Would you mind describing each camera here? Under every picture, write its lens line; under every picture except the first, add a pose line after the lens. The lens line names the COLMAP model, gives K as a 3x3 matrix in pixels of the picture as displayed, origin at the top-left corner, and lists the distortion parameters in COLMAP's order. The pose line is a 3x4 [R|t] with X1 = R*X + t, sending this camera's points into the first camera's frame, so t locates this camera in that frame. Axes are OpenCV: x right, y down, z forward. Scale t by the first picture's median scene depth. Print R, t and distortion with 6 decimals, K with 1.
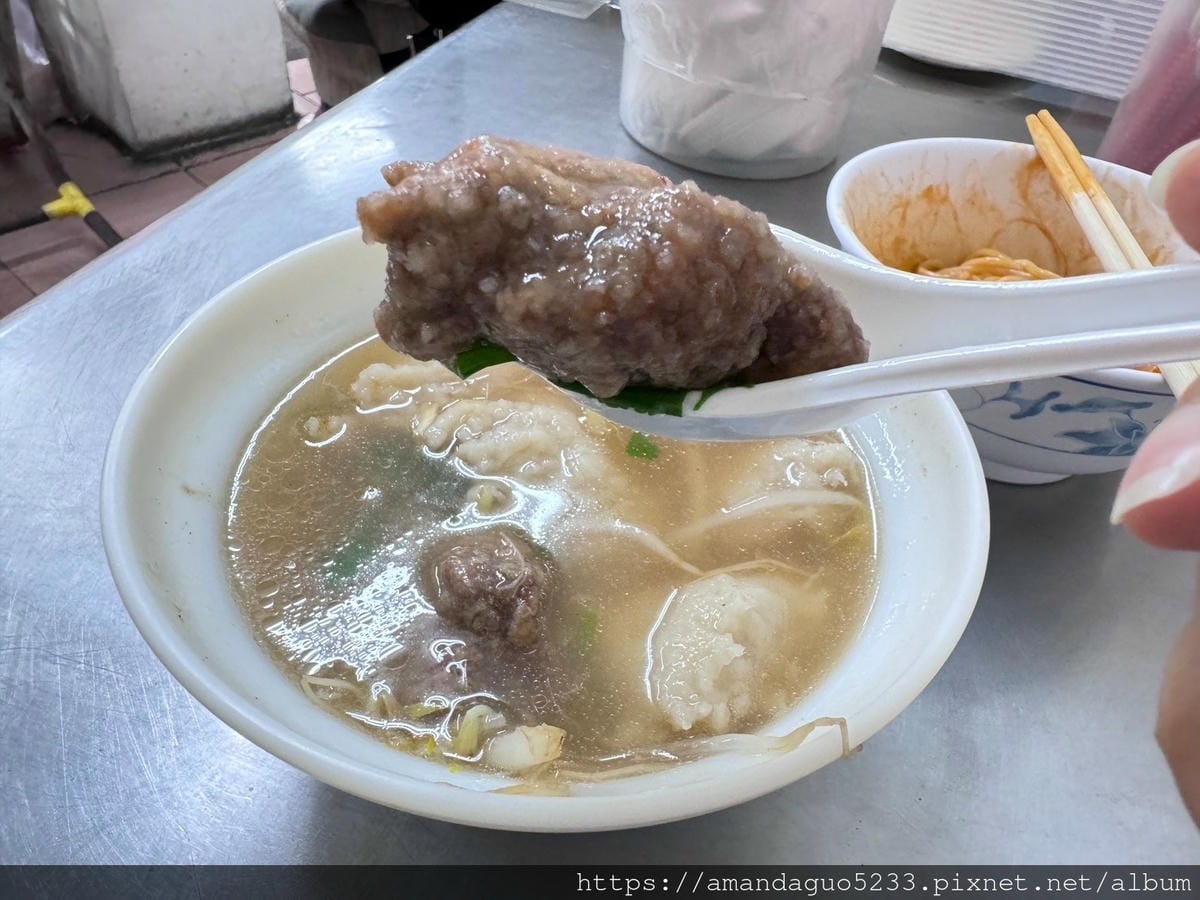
lens RADIAL K [[870.9, 0, 635.4], [0, 870.9, 448.5], [0, 0, 1]] dist [-0.001810, -0.004622]
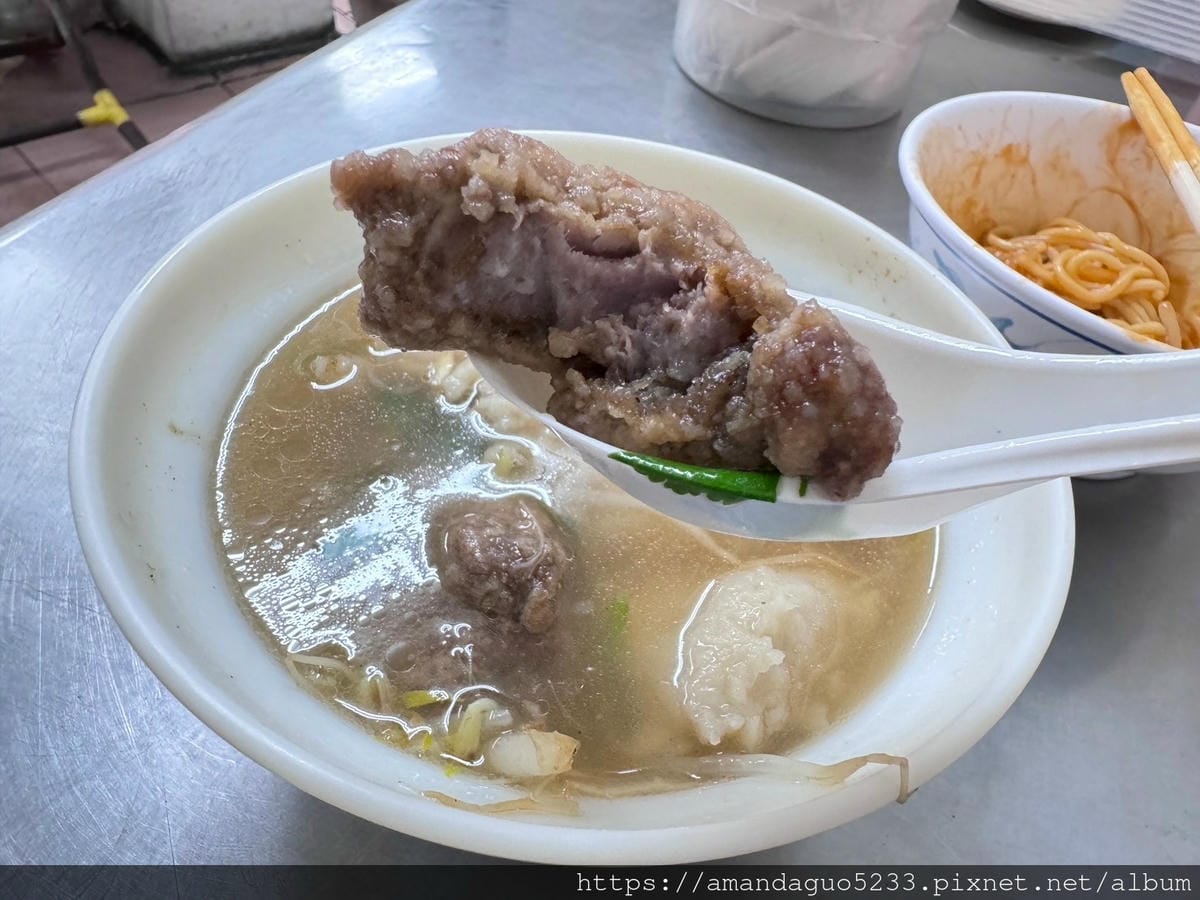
lens RADIAL K [[870.9, 0, 635.4], [0, 870.9, 448.5], [0, 0, 1]] dist [-0.001810, -0.004622]
pose [[0.997180, 0.071820, -0.021759, -0.014061], [-0.070436, 0.995781, 0.058814, -0.012943], [0.025891, -0.057116, 0.998032, 0.078328]]
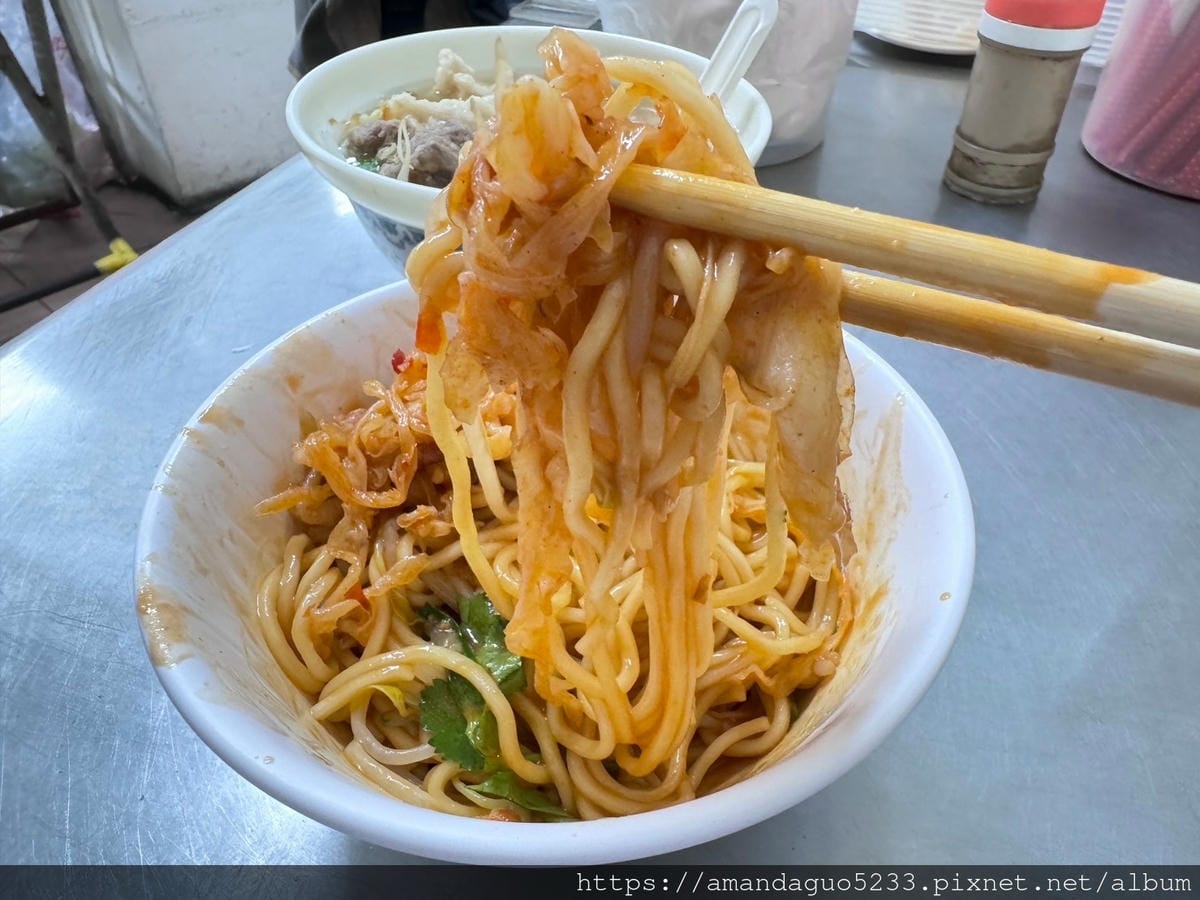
lens RADIAL K [[870.9, 0, 635.4], [0, 870.9, 448.5], [0, 0, 1]] dist [-0.001810, -0.004622]
pose [[0.997136, -0.052388, -0.054552, 0.098702], [0.050698, 0.998204, -0.031903, 0.086325], [0.056125, 0.029046, 0.998001, -0.039695]]
